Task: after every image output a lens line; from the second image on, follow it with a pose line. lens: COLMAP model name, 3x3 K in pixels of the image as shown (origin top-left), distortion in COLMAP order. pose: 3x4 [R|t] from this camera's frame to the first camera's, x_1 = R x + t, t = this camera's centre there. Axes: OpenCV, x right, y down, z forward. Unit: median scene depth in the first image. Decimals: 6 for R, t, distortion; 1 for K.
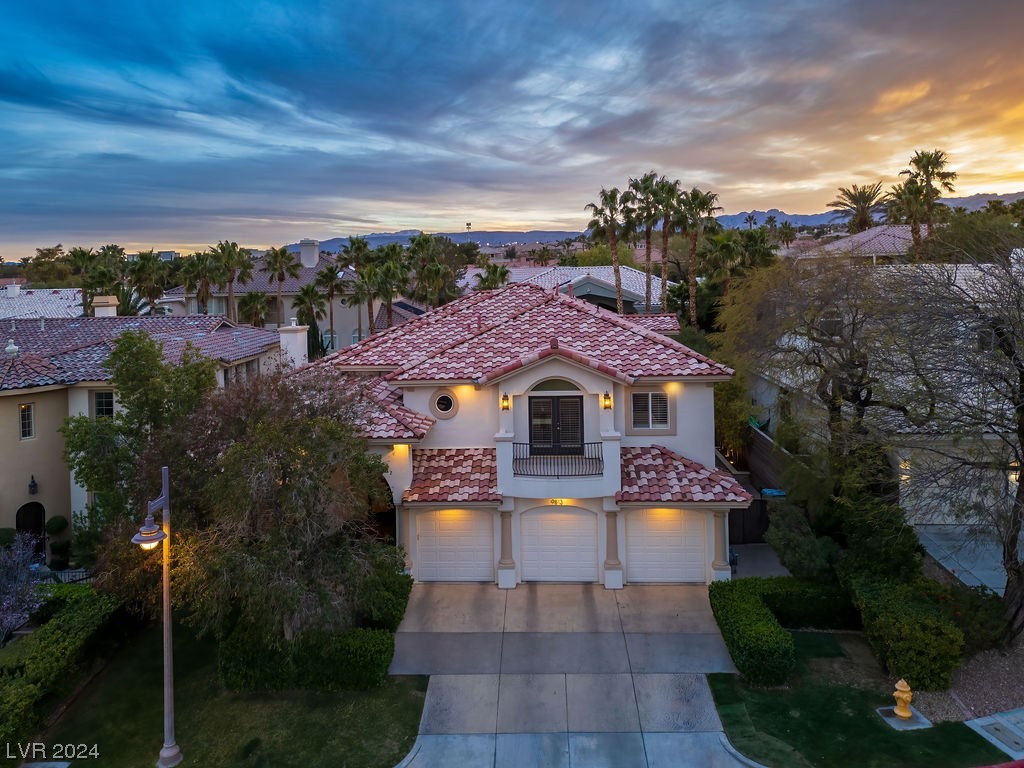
lens RADIAL K [[807.3, 0, 492.7], [0, 807.3, 343.4], [0, 0, 1]] dist [0.036372, -0.009679]
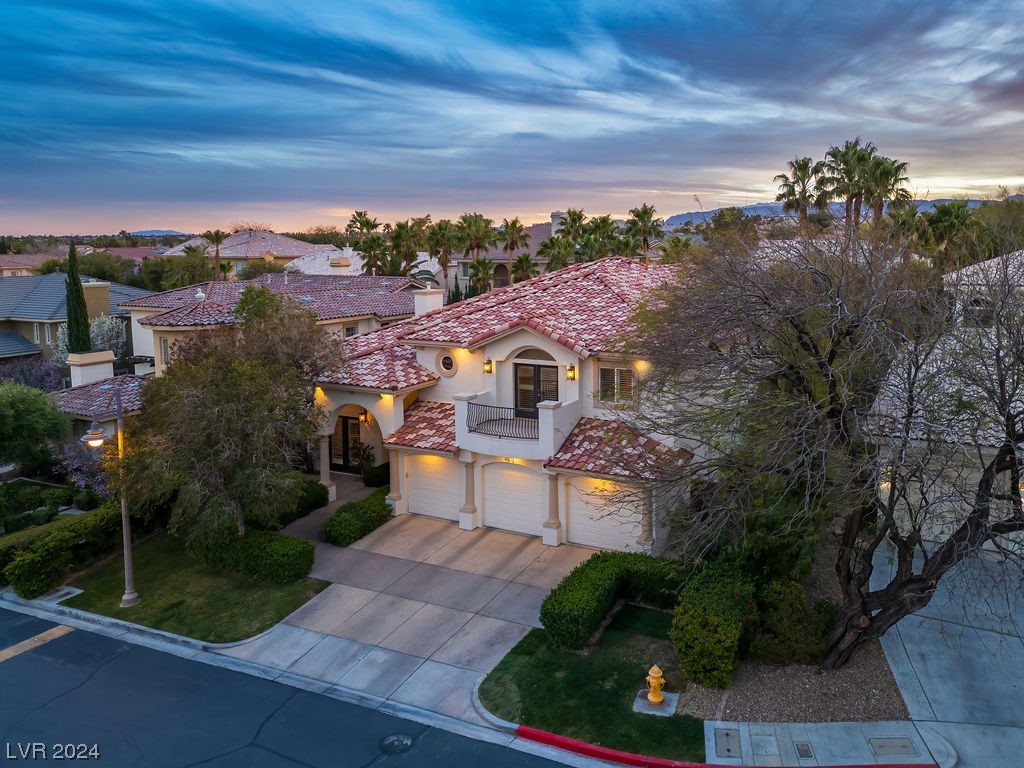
lens RADIAL K [[765.8, 0, 542.1], [0, 765.8, 363.9], [0, 0, 1]] dist [0.038338, -0.007601]
pose [[0.919132, 0.076909, -0.386368, 0.535700], [-0.049395, 0.995517, 0.080657, -0.019917], [0.390840, -0.055050, 0.918811, 0.074743]]
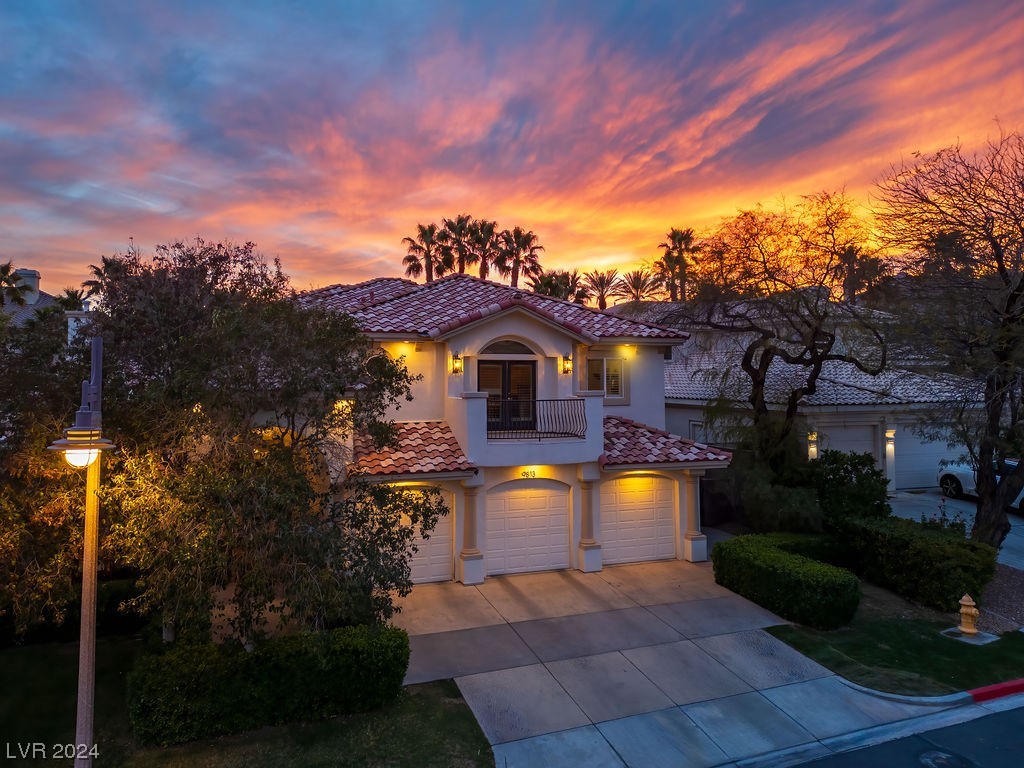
lens RADIAL K [[765.8, 0, 542.1], [0, 765.8, 363.9], [0, 0, 1]] dist [0.038338, -0.007601]
pose [[0.907299, 0.030931, 0.419346, -0.259478], [0.014281, 0.994449, -0.104247, 0.173051], [-0.420242, 0.100572, 0.901821, 0.271704]]
